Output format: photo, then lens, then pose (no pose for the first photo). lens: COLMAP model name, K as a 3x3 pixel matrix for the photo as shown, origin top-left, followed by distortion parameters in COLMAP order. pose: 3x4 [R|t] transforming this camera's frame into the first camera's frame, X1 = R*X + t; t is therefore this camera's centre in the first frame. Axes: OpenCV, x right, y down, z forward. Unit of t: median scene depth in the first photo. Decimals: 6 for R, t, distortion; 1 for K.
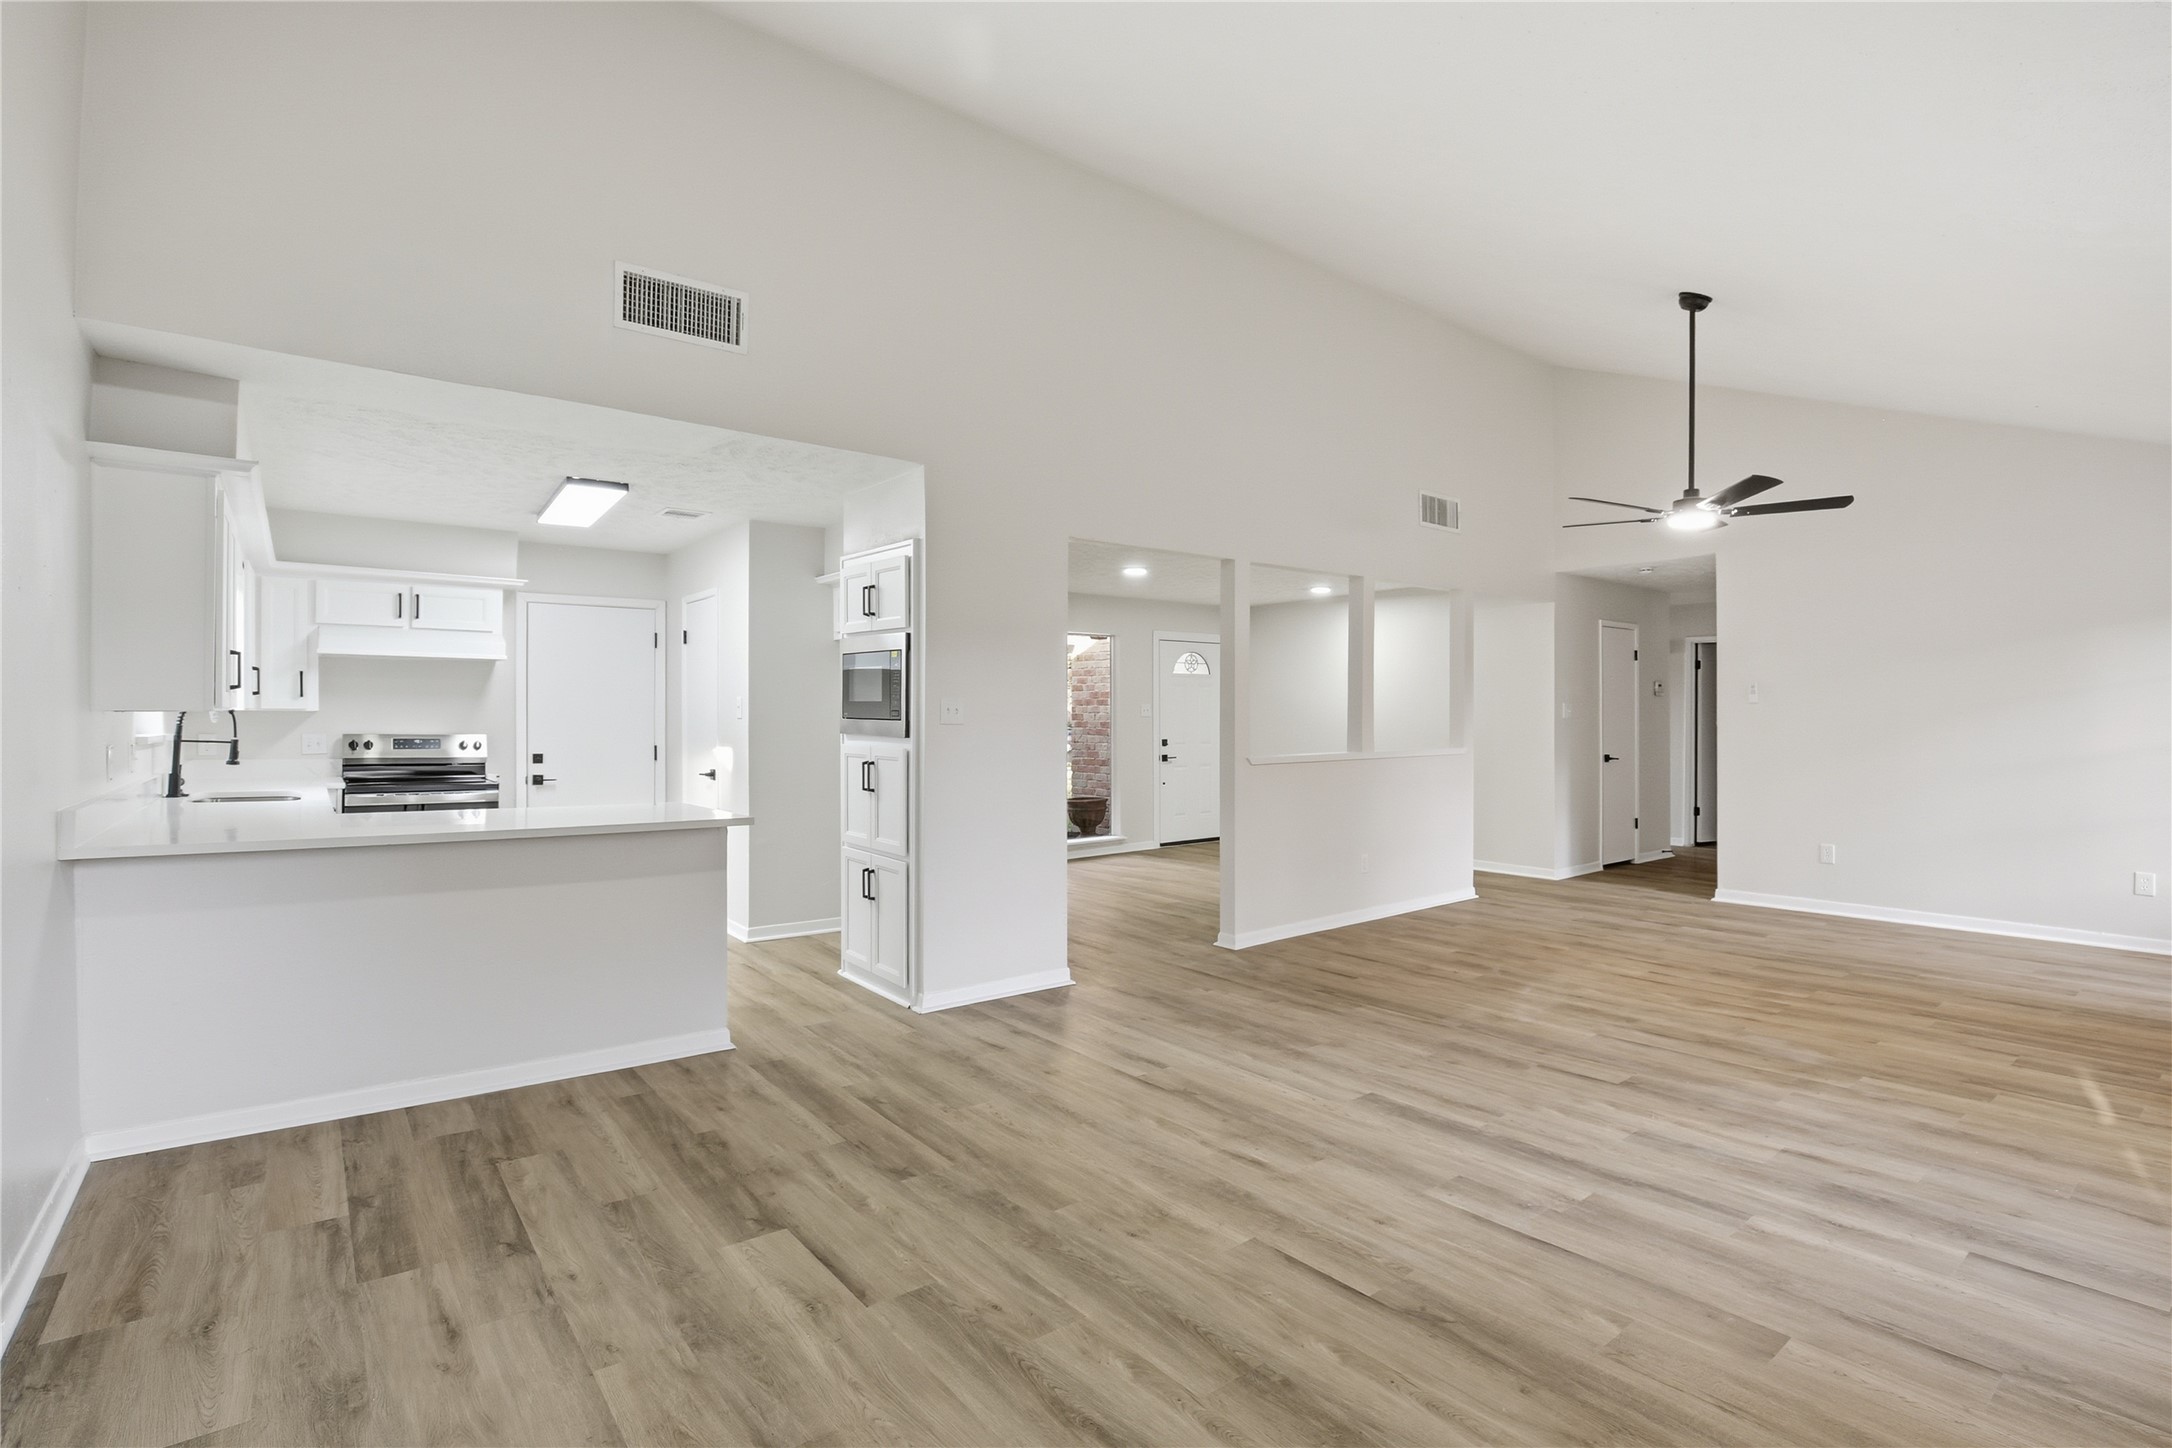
lens RADIAL K [[1029.0, 0, 1070.4], [0, 1029.0, 717.1], [0, 0, 1]] dist [-0.020254, 0.006371]
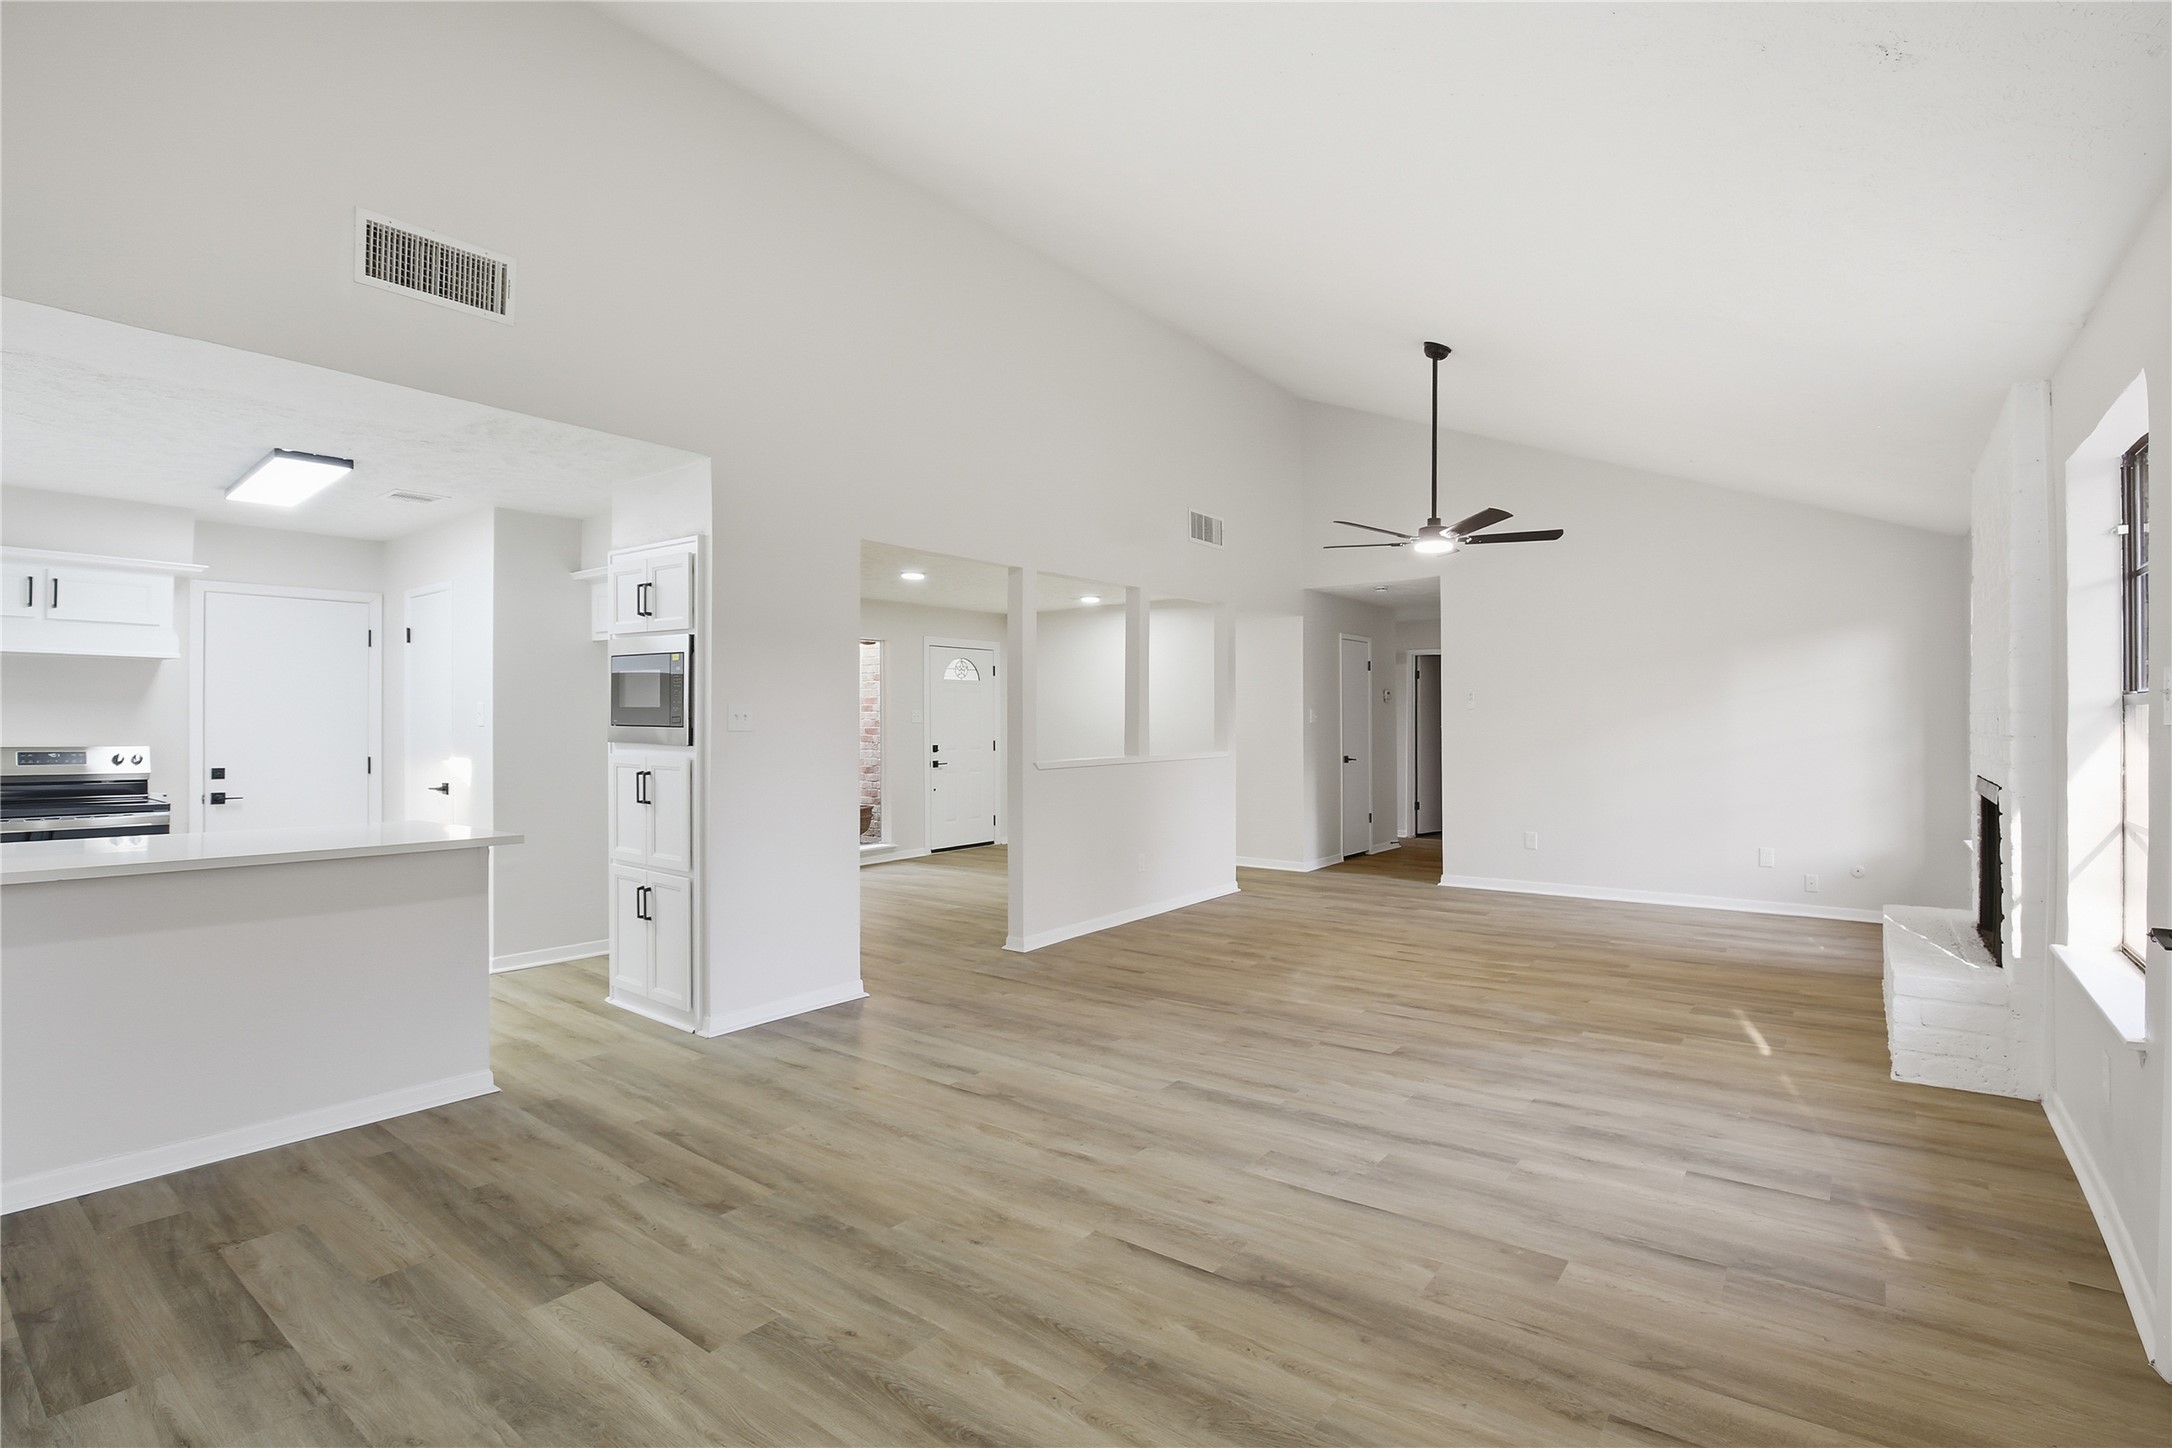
lens RADIAL K [[1029.0, 0, 1064.7], [0, 1029.0, 717.4], [0, 0, 1]] dist [-0.020254, 0.006371]
pose [[0.971403, -0.001950, 0.237430, -0.058511], [0.003189, 0.999983, -0.004834, -0.000460], [-0.237417, 0.005453, 0.971393, 0.005077]]
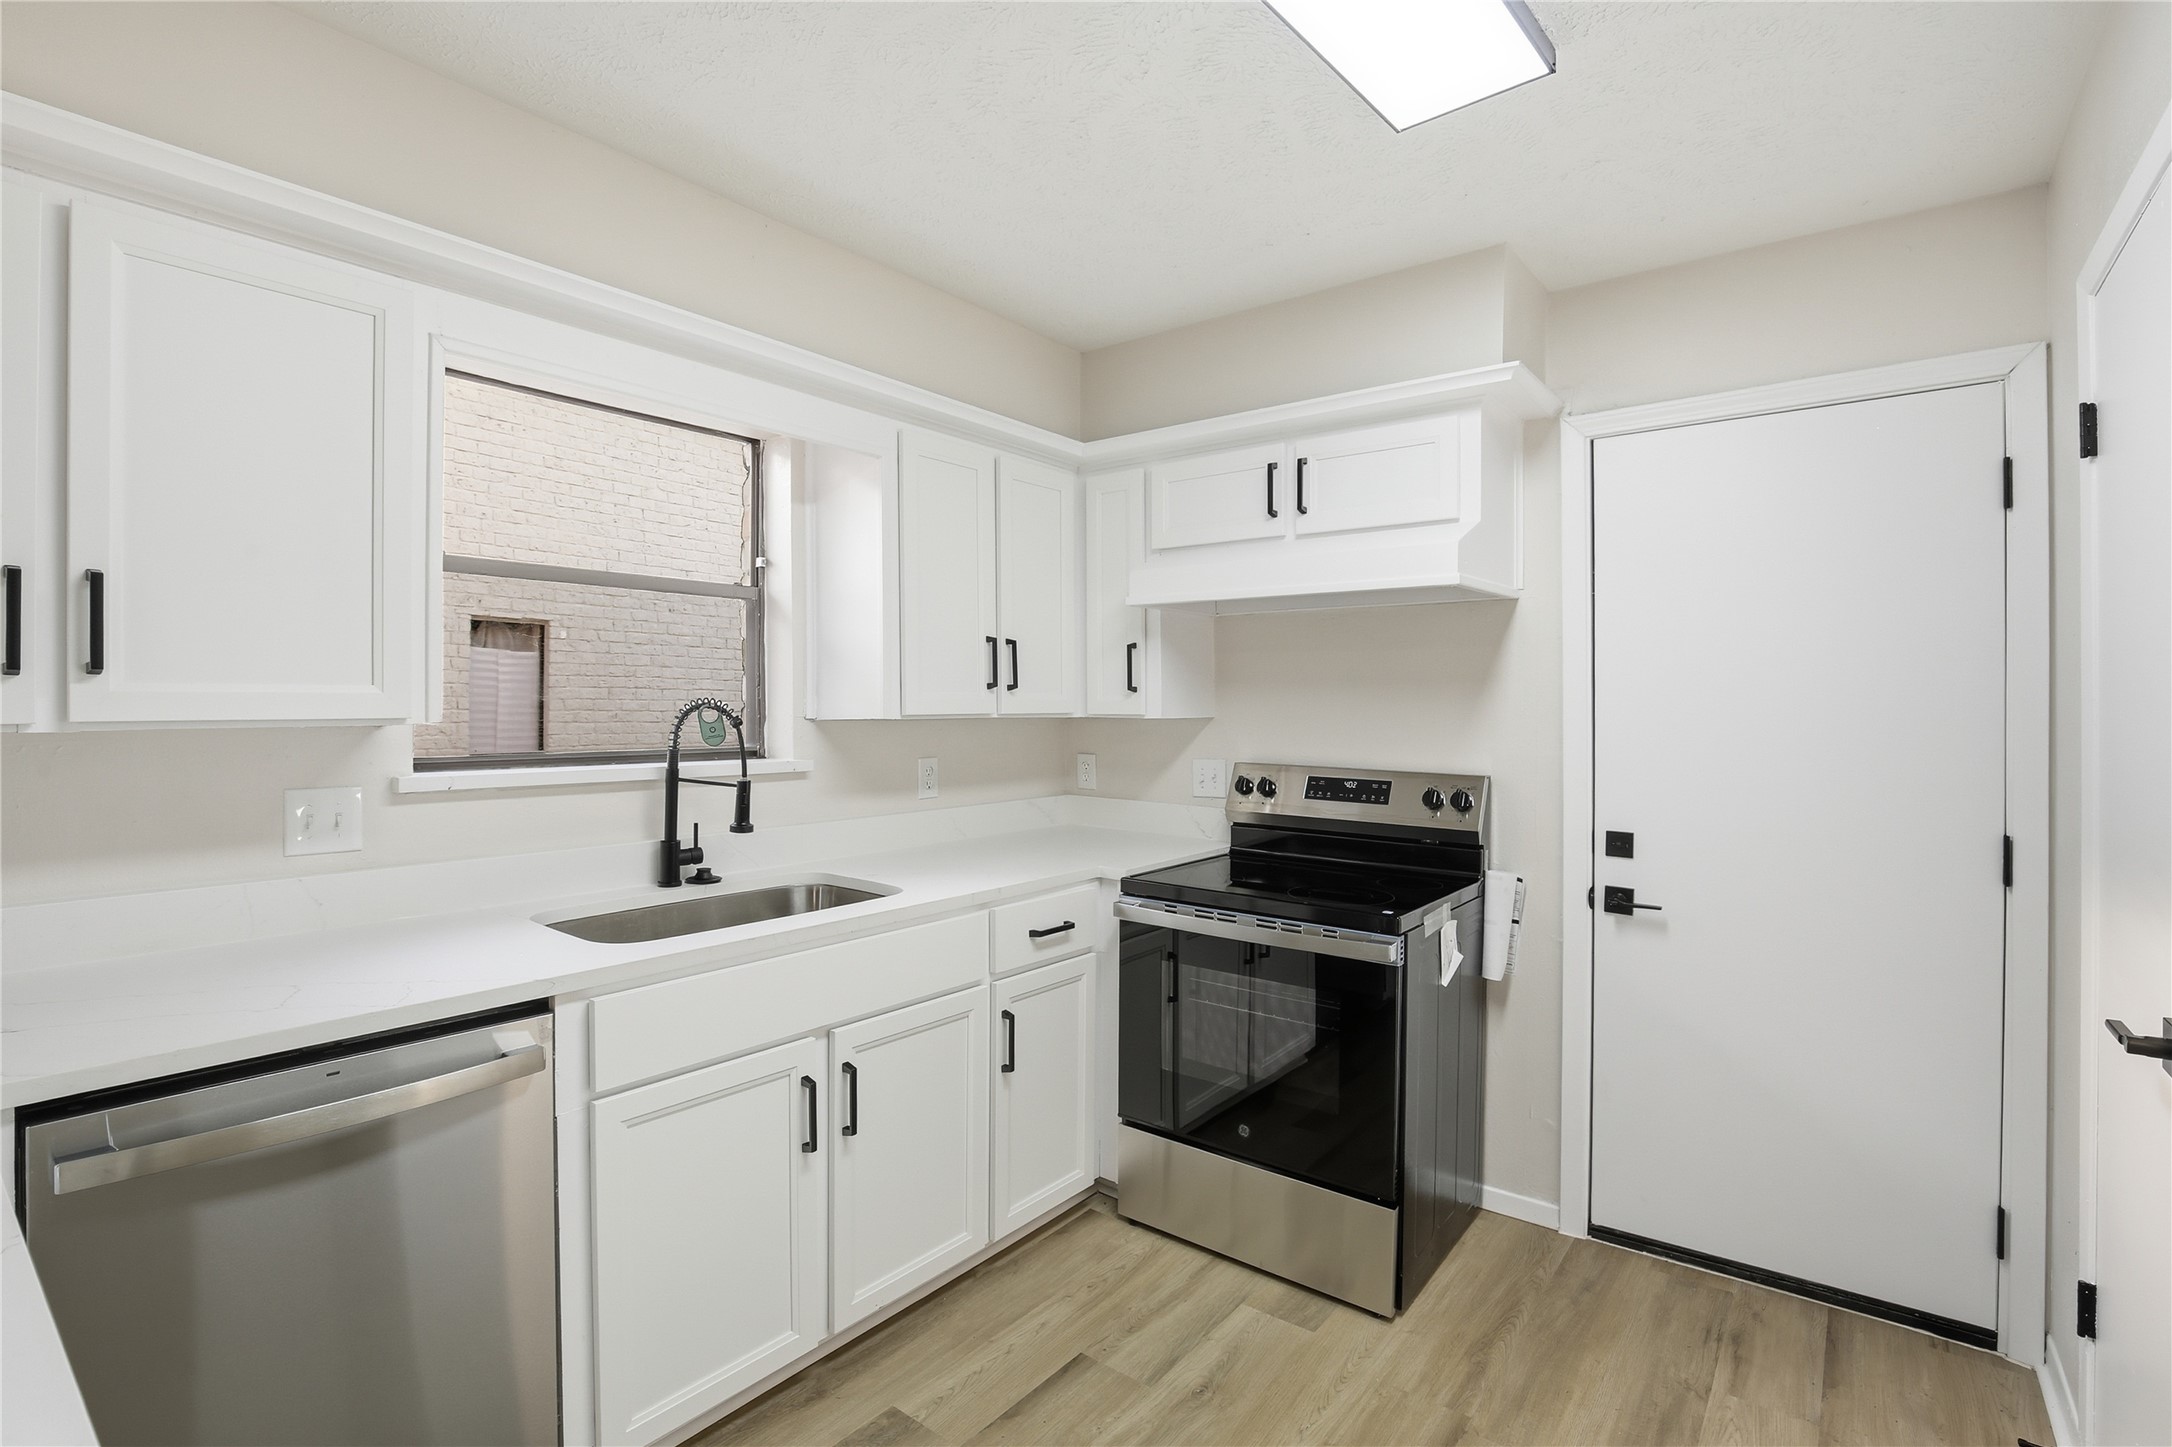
lens RADIAL K [[1029.0, 0, 1094.1], [0, 1029.0, 710.1], [0, 0, 1]] dist [-0.020254, 0.006371]
pose [[0.263885, -0.001375, -0.964553, -0.362260], [-0.002269, 0.999995, -0.002046, -0.014155], [0.964552, 0.002729, 0.263880, 1.252751]]
